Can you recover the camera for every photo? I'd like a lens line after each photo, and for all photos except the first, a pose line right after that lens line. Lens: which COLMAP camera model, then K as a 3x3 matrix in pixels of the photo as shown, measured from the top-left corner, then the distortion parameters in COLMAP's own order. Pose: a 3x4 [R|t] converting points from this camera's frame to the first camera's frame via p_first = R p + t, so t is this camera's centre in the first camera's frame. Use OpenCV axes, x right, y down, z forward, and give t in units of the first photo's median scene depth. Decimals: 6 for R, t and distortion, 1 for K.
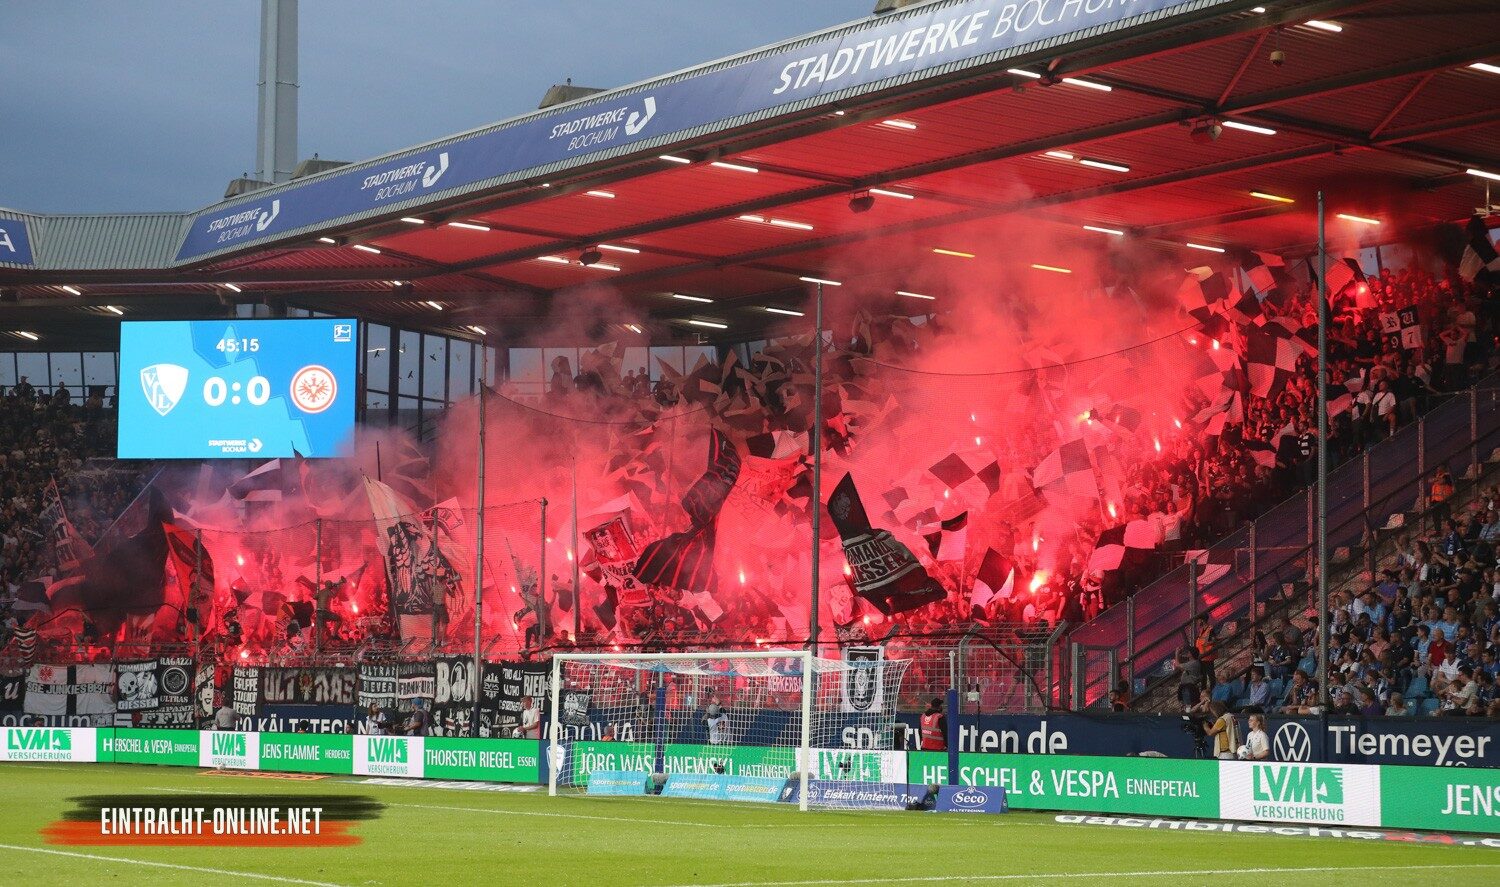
lens RADIAL K [[2929.1, 0, 744.8], [0, 2929.1, 467.2], [0, 0, 1]] dist [0.011632, -0.137957]
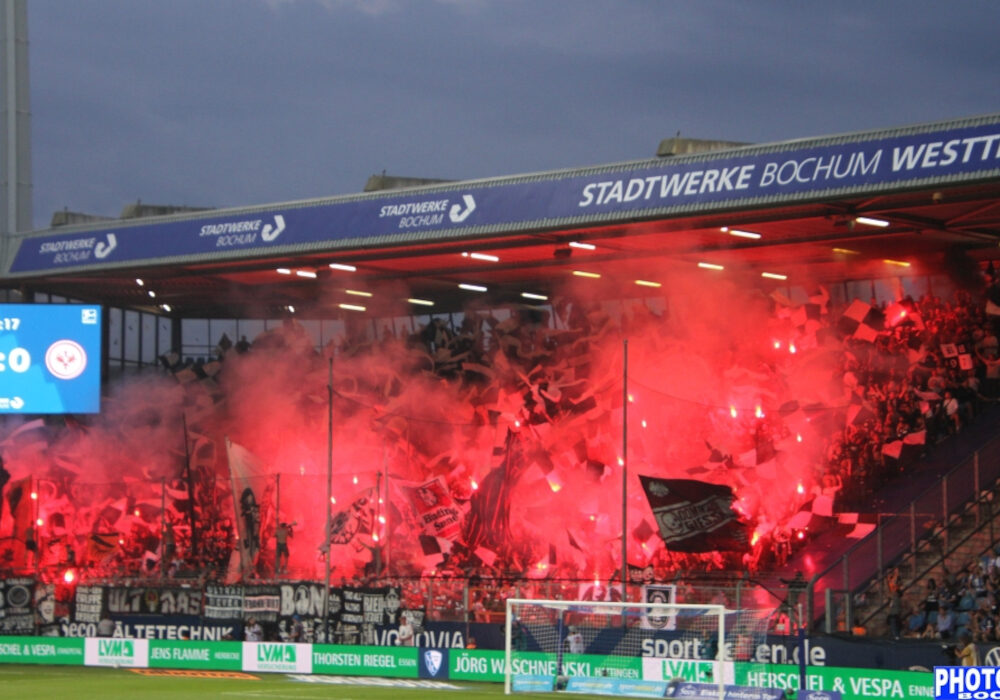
lens RADIAL K [[2637.6, 0, 500.2], [0, 2637.6, 375.4], [0, 0, 1]] dist [0.553540, 1.205730]
pose [[0.983255, 0.005394, 0.182157, -0.237248], [-0.008690, 0.999813, 0.017297, -0.056883], [-0.182030, -0.018591, 0.983117, -0.262206]]
